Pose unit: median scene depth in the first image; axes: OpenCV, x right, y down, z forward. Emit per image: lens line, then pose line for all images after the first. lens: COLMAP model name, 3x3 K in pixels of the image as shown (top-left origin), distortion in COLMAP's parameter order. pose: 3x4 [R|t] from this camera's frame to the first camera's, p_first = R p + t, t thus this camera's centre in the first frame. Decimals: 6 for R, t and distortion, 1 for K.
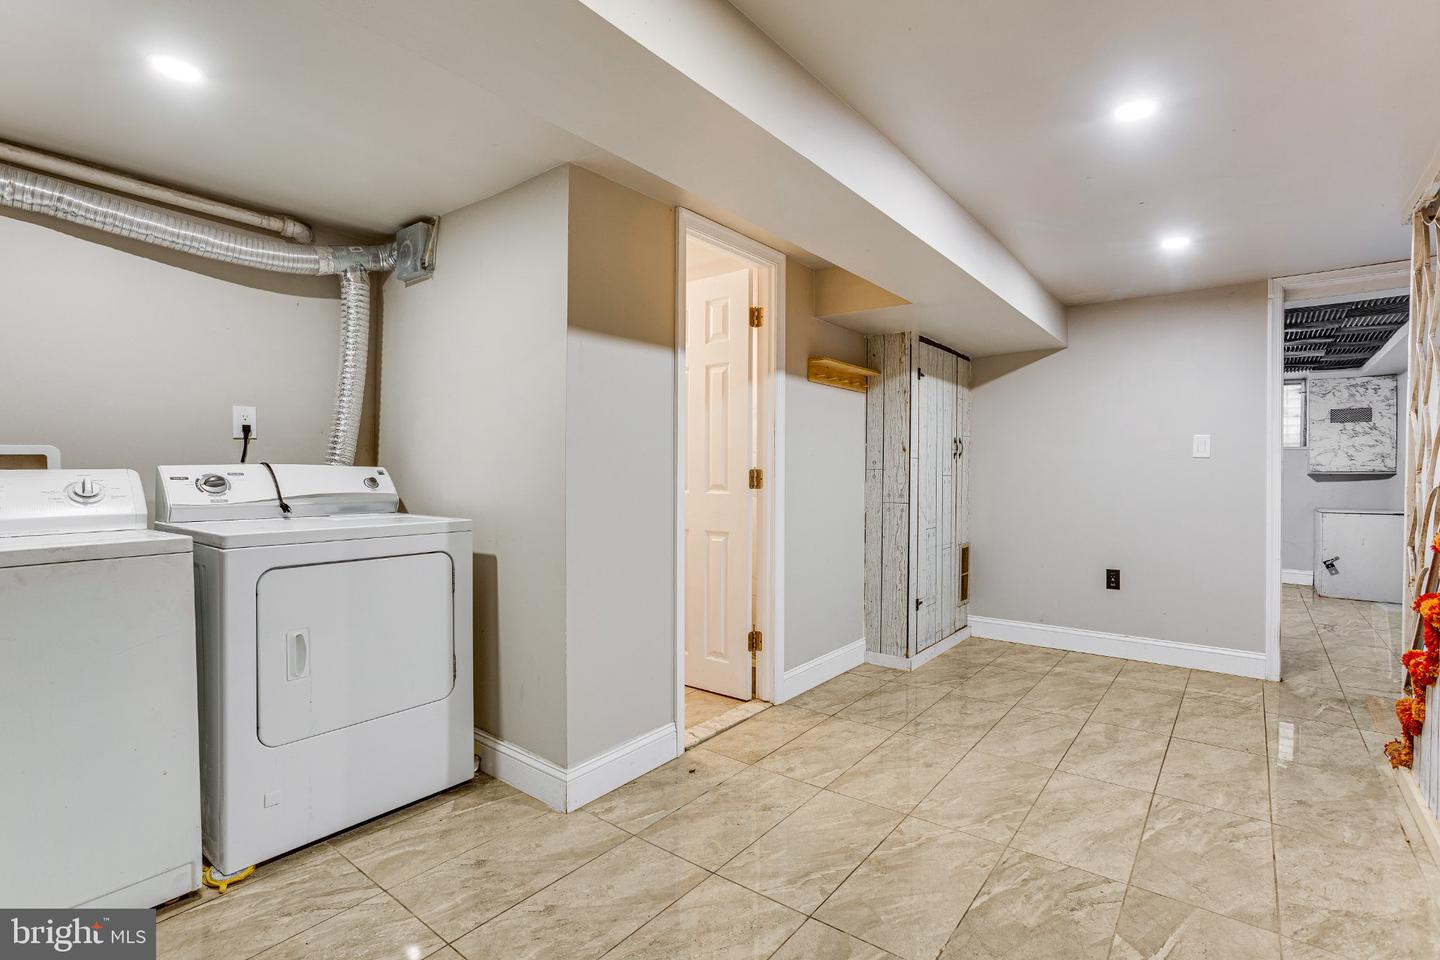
lens RADIAL K [[665.8, 0, 719.8], [0, 665.8, 486.6], [0, 0, 1]] dist [-0.003412, 0.004344]
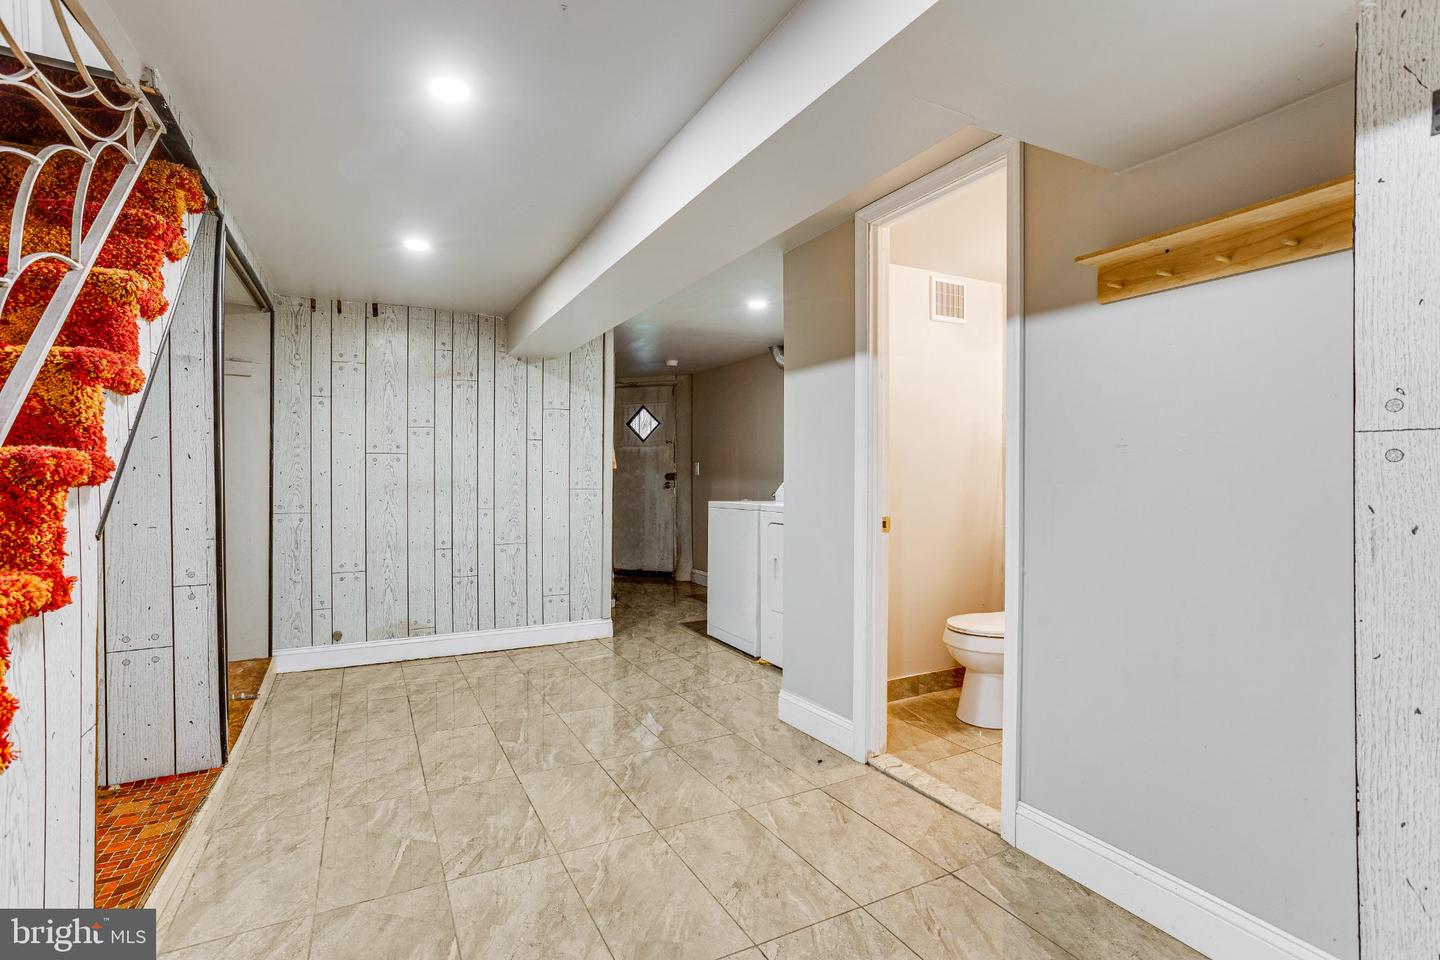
lens RADIAL K [[691.9, 0, 718.4], [0, 691.9, 479.1], [0, 0, 1]] dist [-0.020202, 0.009066]
pose [[-0.417261, 0.001249, -0.908786, 2.454601], [-0.010305, 0.999928, 0.006106, -0.038711], [0.908728, 0.011913, -0.417219, 3.193144]]
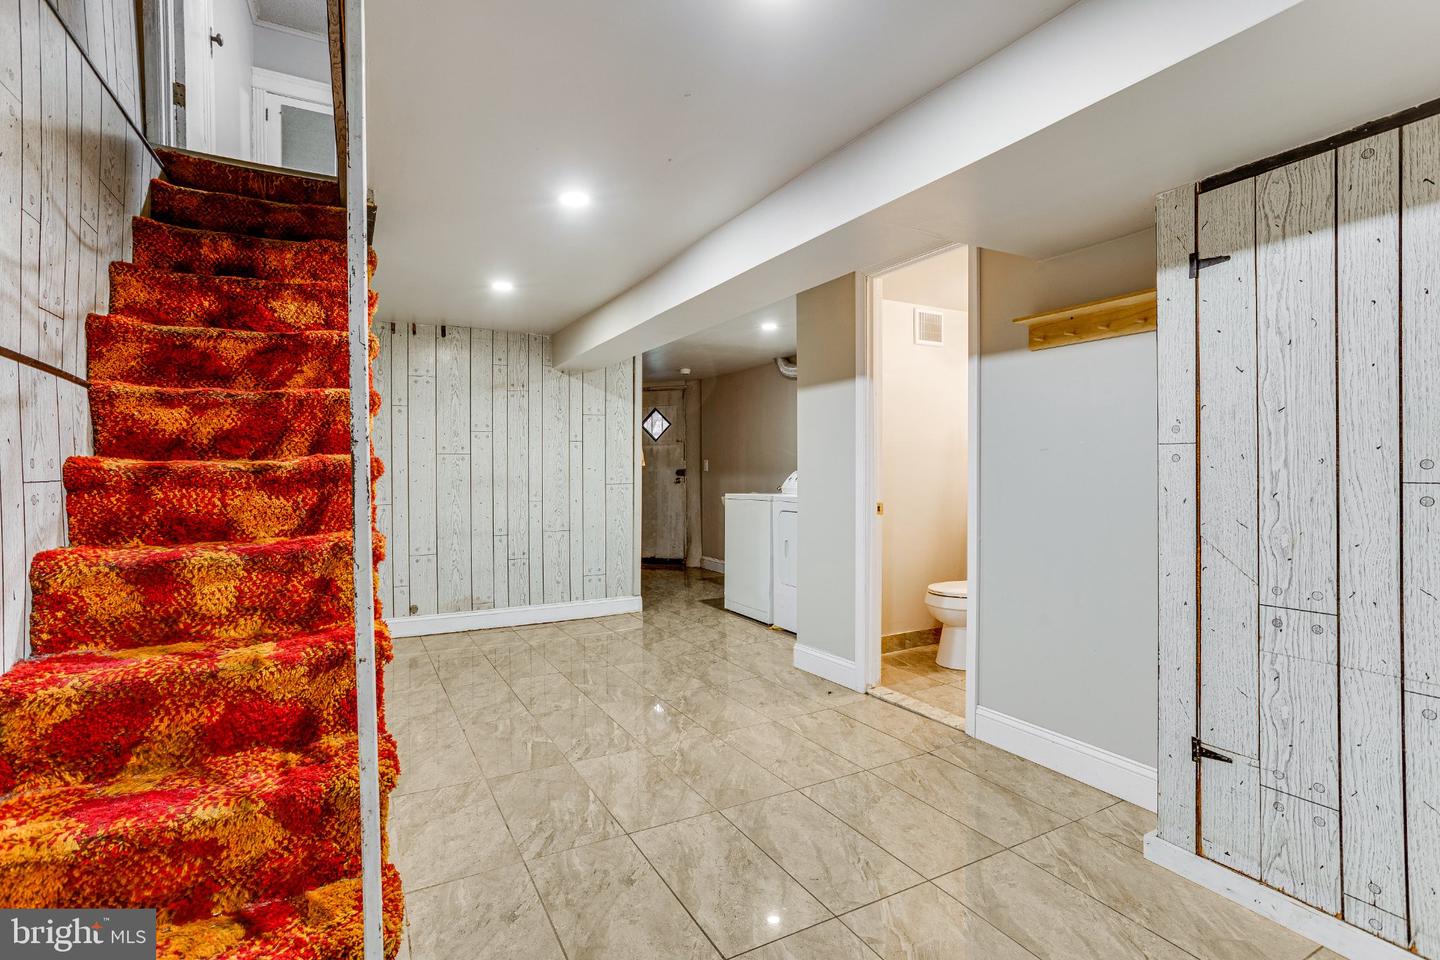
lens RADIAL K [[691.9, 0, 720.2], [0, 691.9, 478.2], [0, 0, 1]] dist [-0.020202, 0.009066]
pose [[-0.399010, 0.007301, -0.916917, 3.224766], [-0.006096, 0.999925, 0.010615, -0.037708], [0.916926, 0.009825, -0.398936, 3.311407]]
